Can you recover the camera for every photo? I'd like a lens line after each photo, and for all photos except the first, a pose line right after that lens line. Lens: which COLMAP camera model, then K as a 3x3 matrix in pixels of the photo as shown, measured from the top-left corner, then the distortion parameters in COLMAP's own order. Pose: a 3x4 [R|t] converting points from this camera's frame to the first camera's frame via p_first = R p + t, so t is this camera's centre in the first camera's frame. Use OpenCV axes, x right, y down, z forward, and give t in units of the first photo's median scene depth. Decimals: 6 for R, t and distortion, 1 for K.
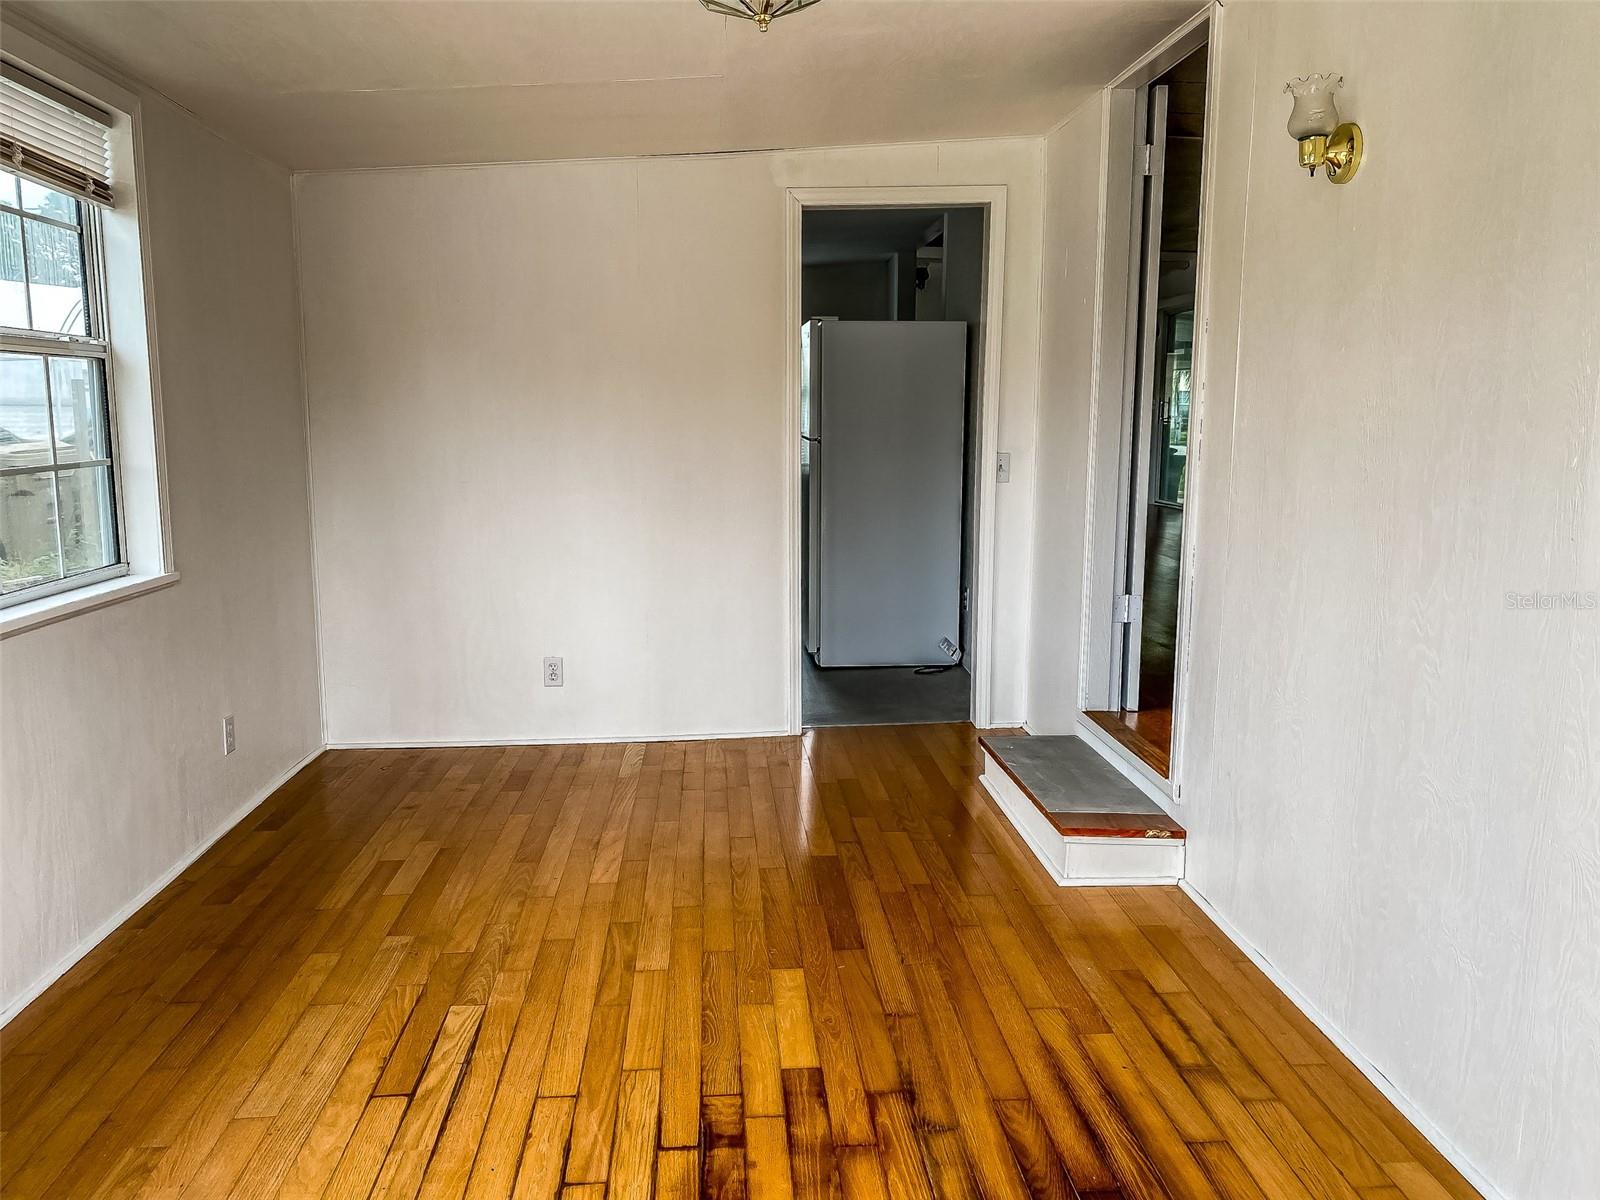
lens RADIAL K [[1232.7, 0, 797.9], [0, 1232.7, 602.2], [0, 0, 1]] dist [0.050014, -0.062655]
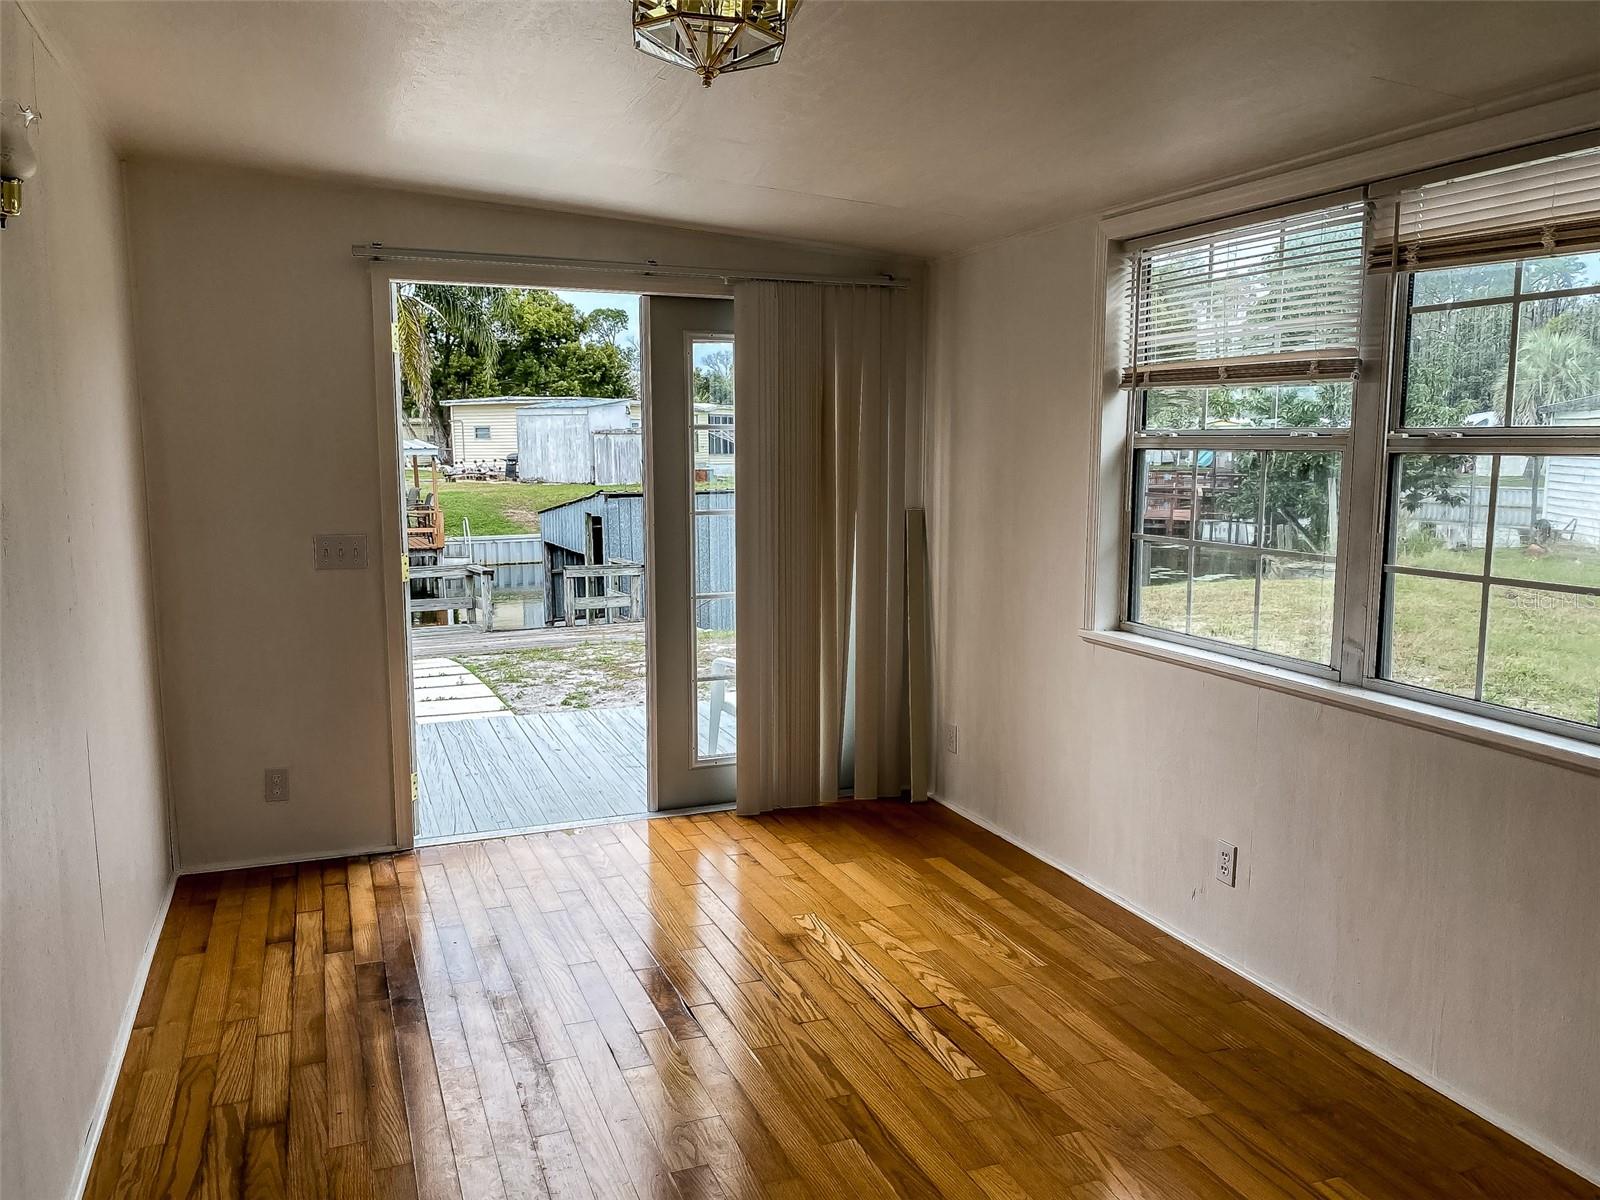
lens RADIAL K [[1232.7, 0, 816.8], [0, 1232.7, 613.4], [0, 0, 1]] dist [0.050014, -0.062655]
pose [[-0.955481, 0.031081, -0.293412, 0.165244], [-0.051974, 0.961156, 0.271068, -0.350256], [0.290439, 0.274250, -0.916751, 1.939230]]
